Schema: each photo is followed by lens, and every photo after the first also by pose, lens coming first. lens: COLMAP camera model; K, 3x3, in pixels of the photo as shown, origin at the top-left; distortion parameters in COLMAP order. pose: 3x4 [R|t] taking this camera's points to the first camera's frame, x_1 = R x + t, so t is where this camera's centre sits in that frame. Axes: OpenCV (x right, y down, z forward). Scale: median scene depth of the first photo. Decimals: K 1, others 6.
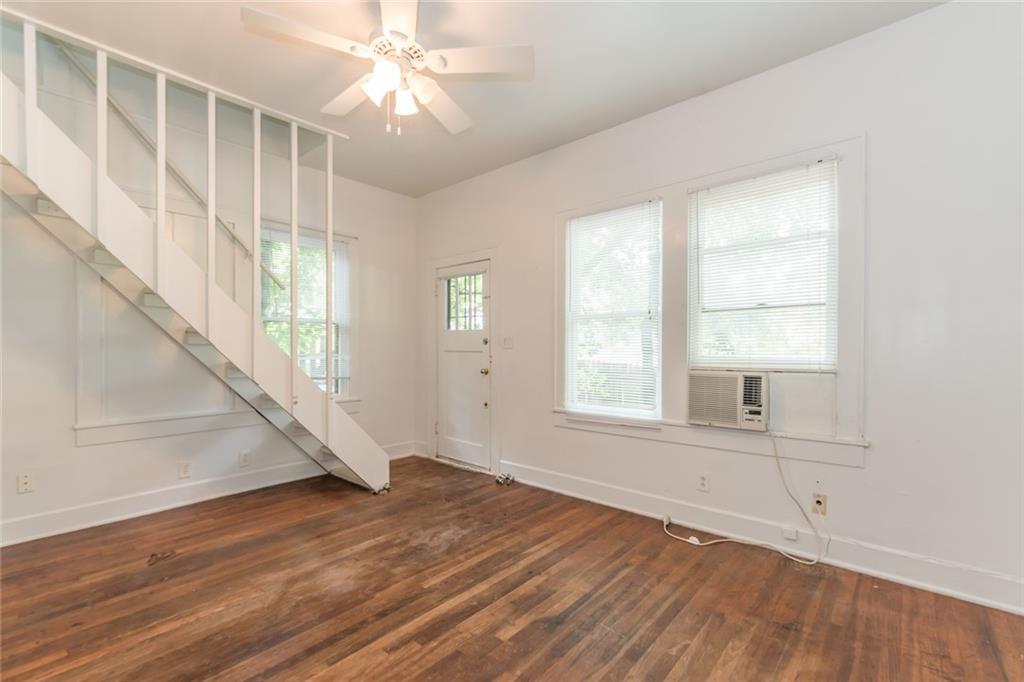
lens RADIAL K [[451.7, 0, 515.8], [0, 451.7, 348.2], [0, 0, 1]] dist [0.002730, 0.000154]
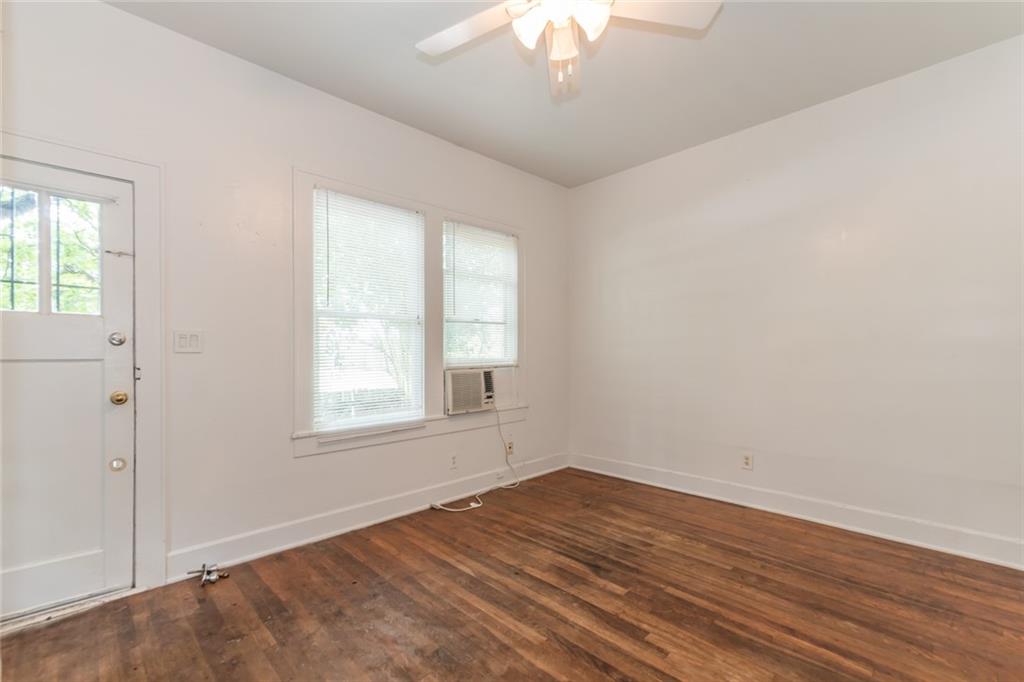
lens RADIAL K [[440.0, 0, 510.0], [0, 440.0, 353.9], [0, 0, 1]] dist [0.002364, 0.000069]
pose [[0.089592, -0.006004, 0.995960, -0.839672], [0.008015, 0.999954, 0.005307, 0.001773], [-0.995946, 0.007508, 0.089636, 0.823756]]
